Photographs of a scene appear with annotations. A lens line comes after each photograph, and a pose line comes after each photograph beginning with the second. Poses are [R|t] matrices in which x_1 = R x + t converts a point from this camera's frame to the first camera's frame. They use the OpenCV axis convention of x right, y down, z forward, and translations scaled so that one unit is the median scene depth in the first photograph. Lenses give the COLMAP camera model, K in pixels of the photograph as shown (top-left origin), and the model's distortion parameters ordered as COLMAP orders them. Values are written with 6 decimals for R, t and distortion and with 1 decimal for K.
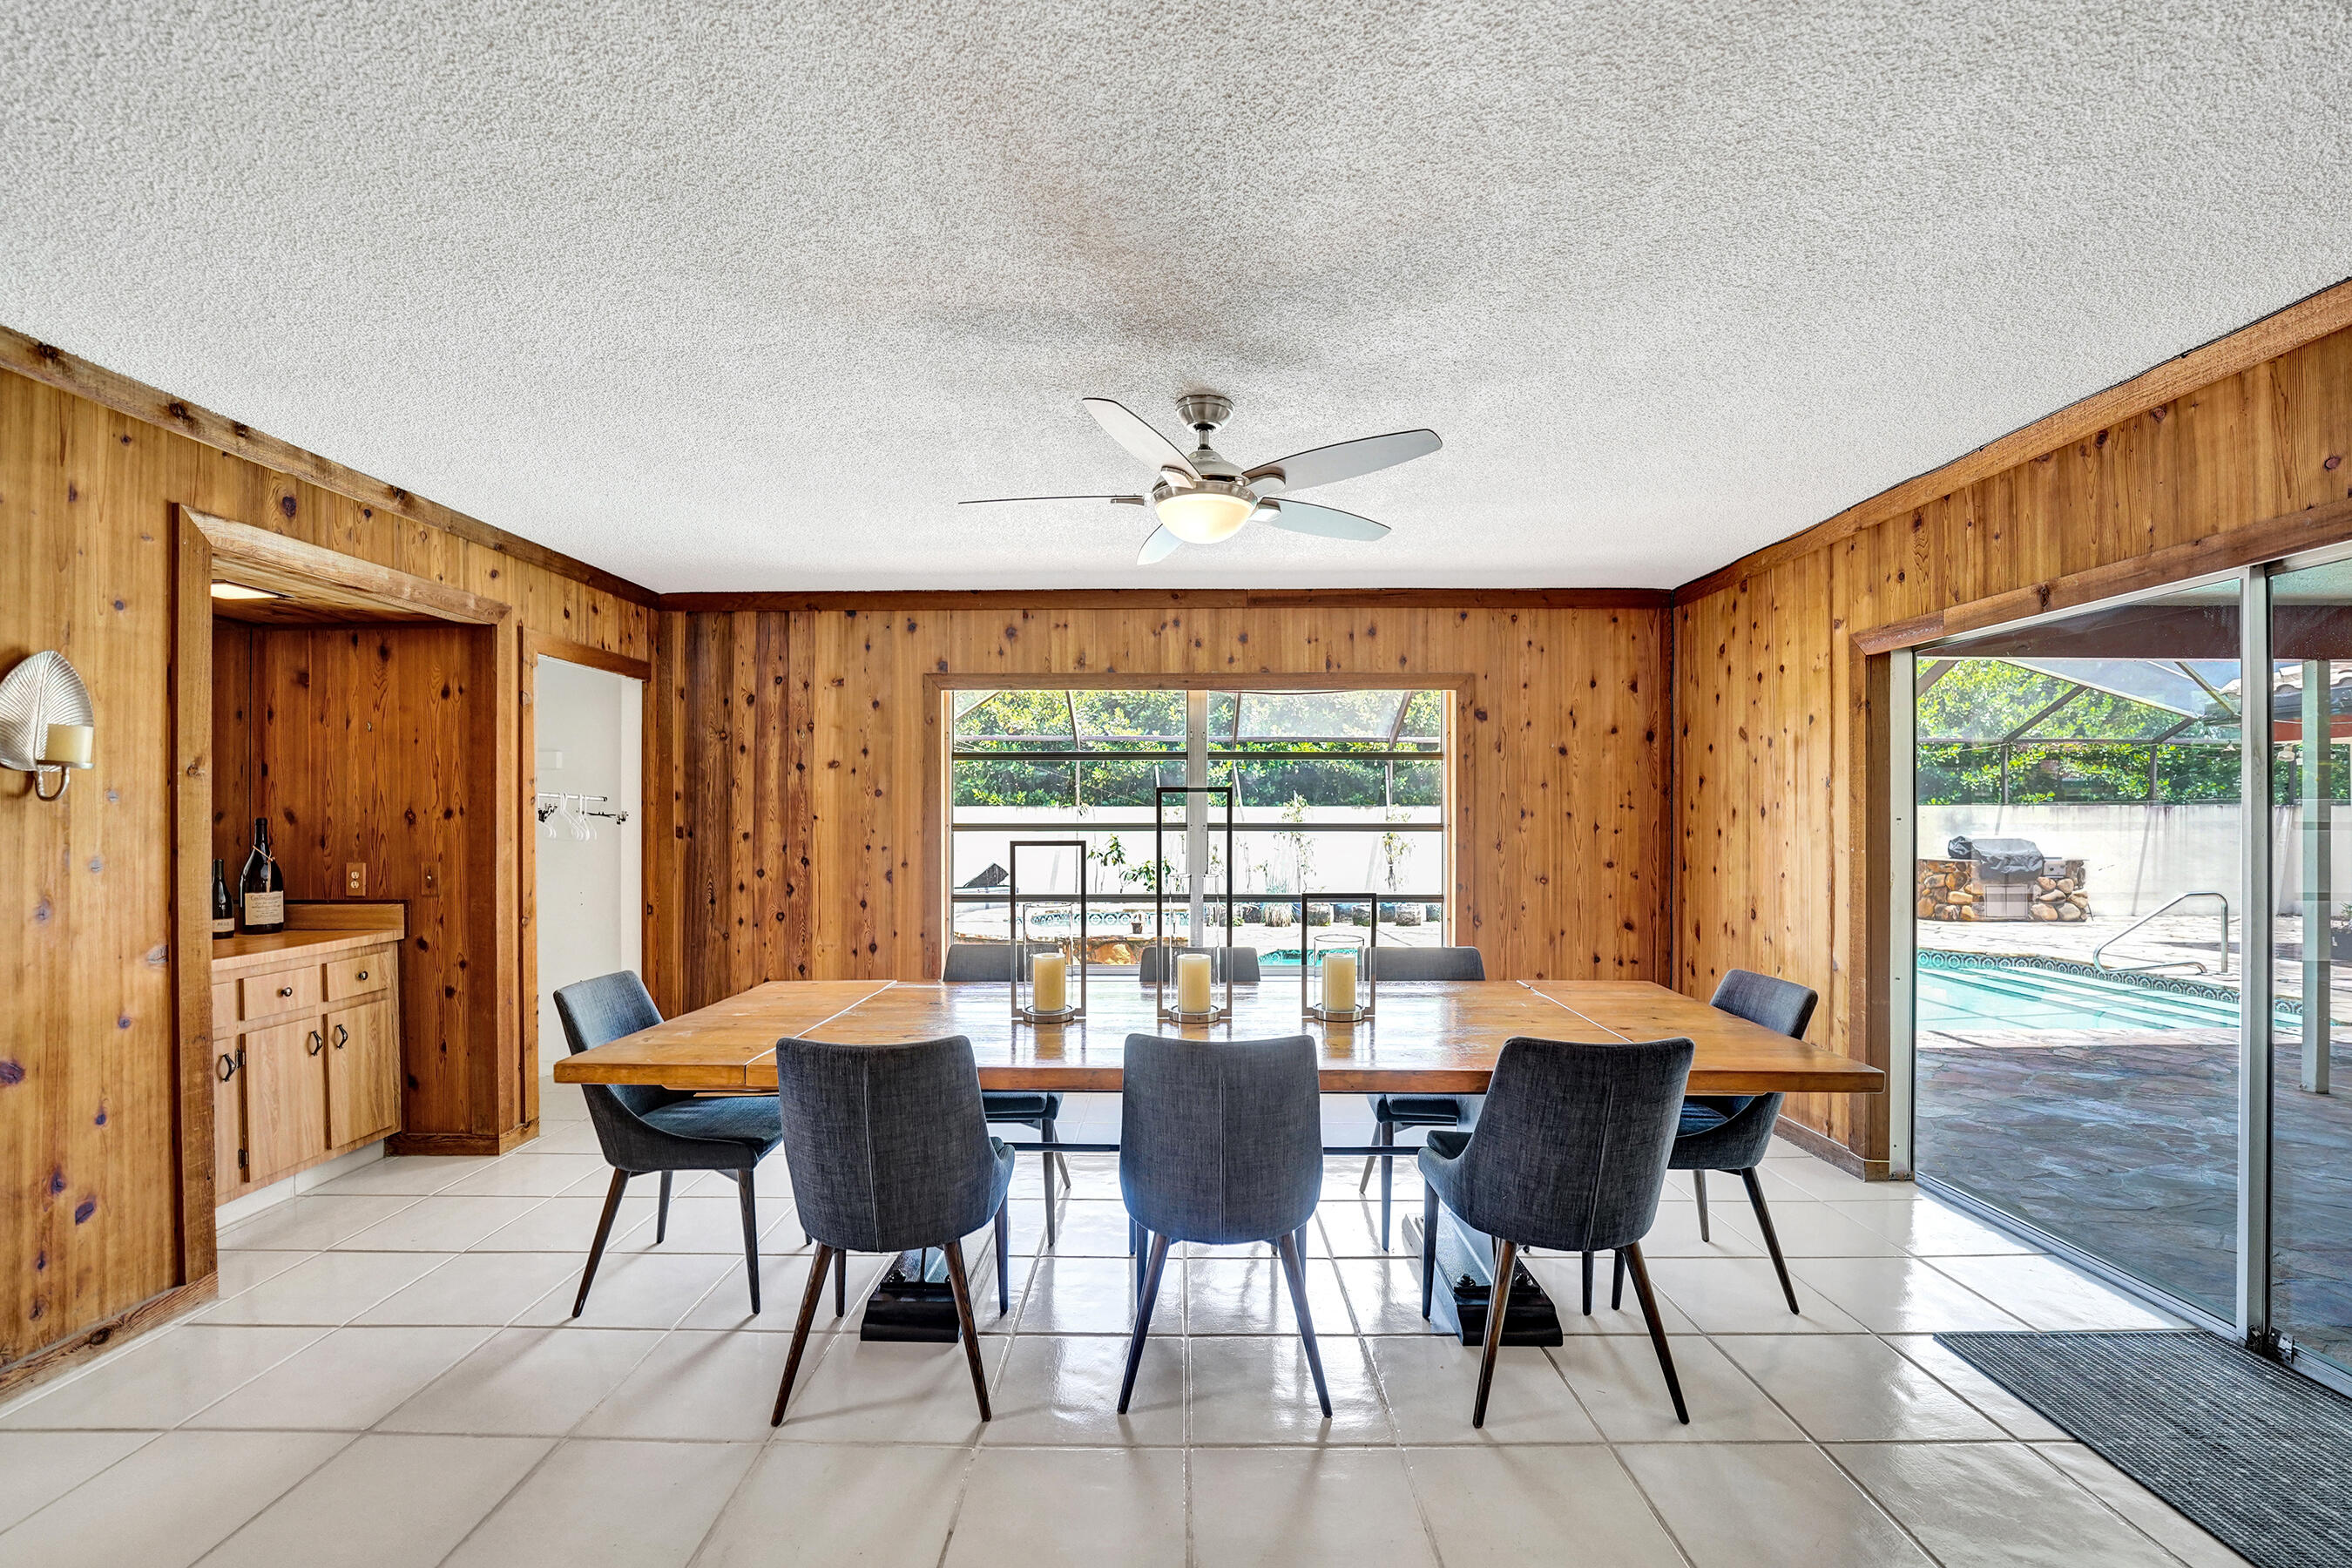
lens RADIAL K [[968.1, 0, 1176.2], [0, 968.1, 804.8], [0, 0, 1]] dist [-0.026247, 0.000005]
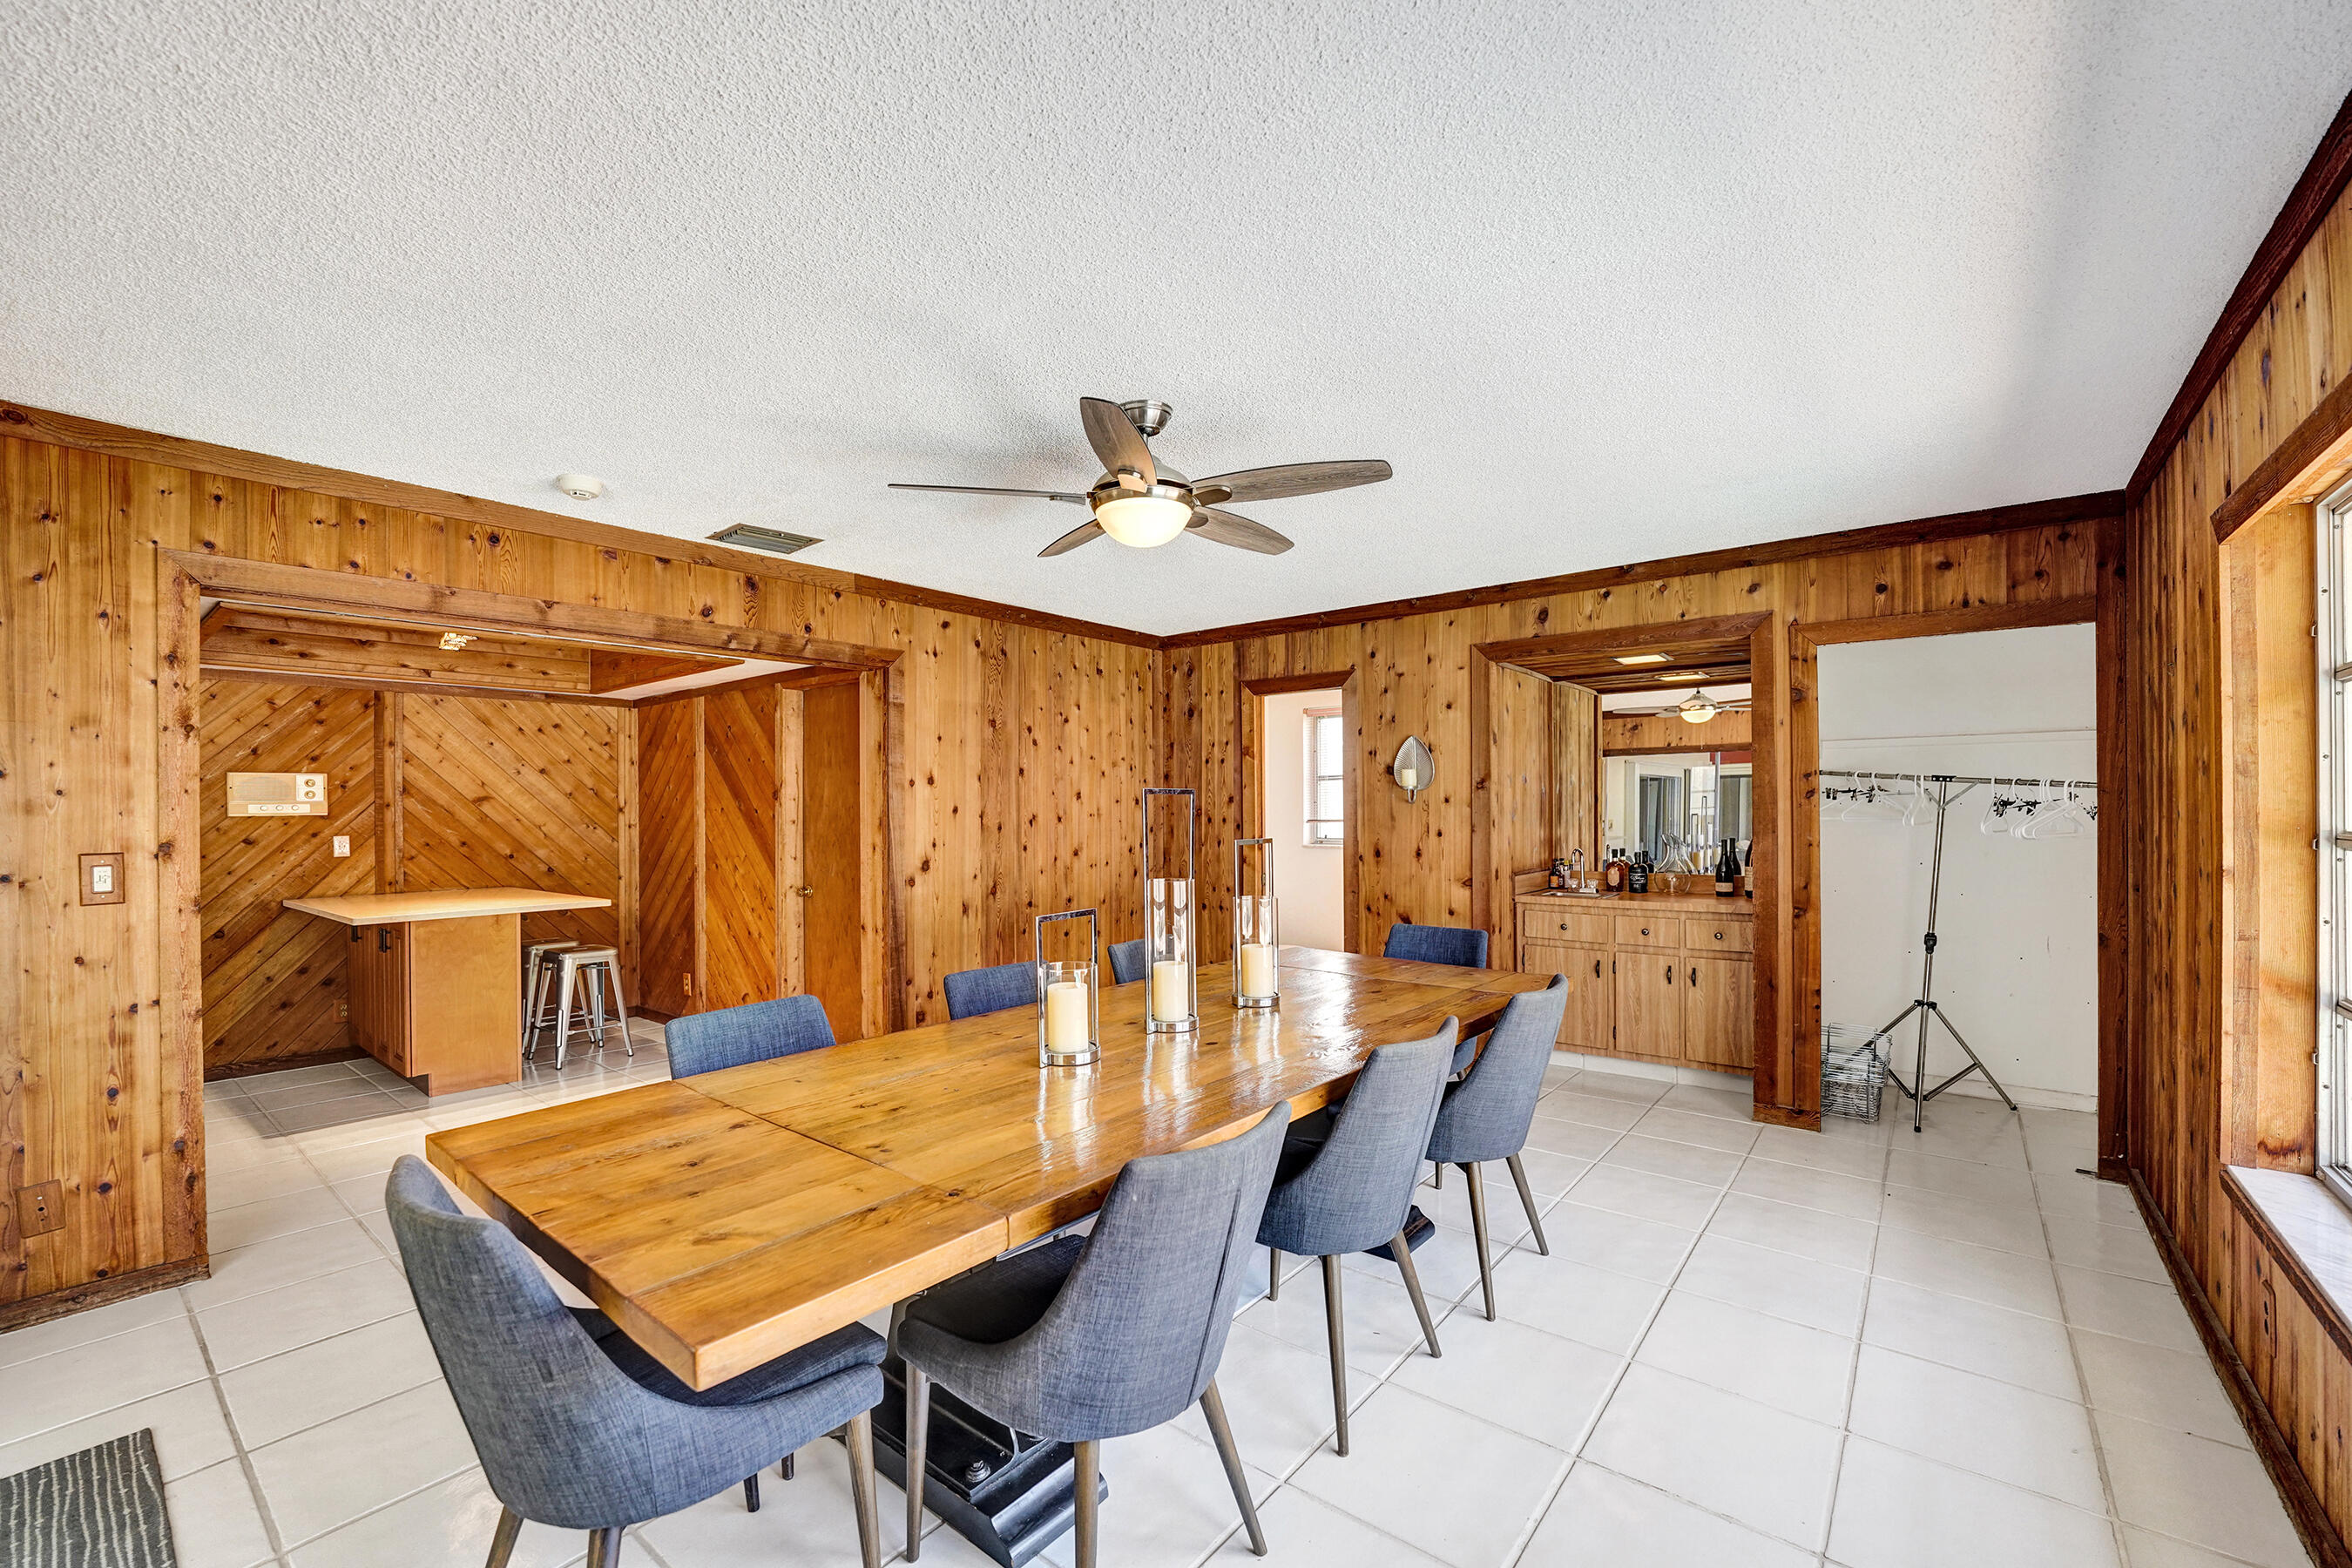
lens RADIAL K [[991.2, 0, 1171.3], [0, 991.2, 783.1], [0, 0, 1]] dist [-0.031778, 0.005247]
pose [[-0.614828, -0.015296, -0.788513, 0.606330], [0.013243, 0.999471, -0.029714, 0.006997], [0.788550, -0.028711, -0.614300, 1.210110]]
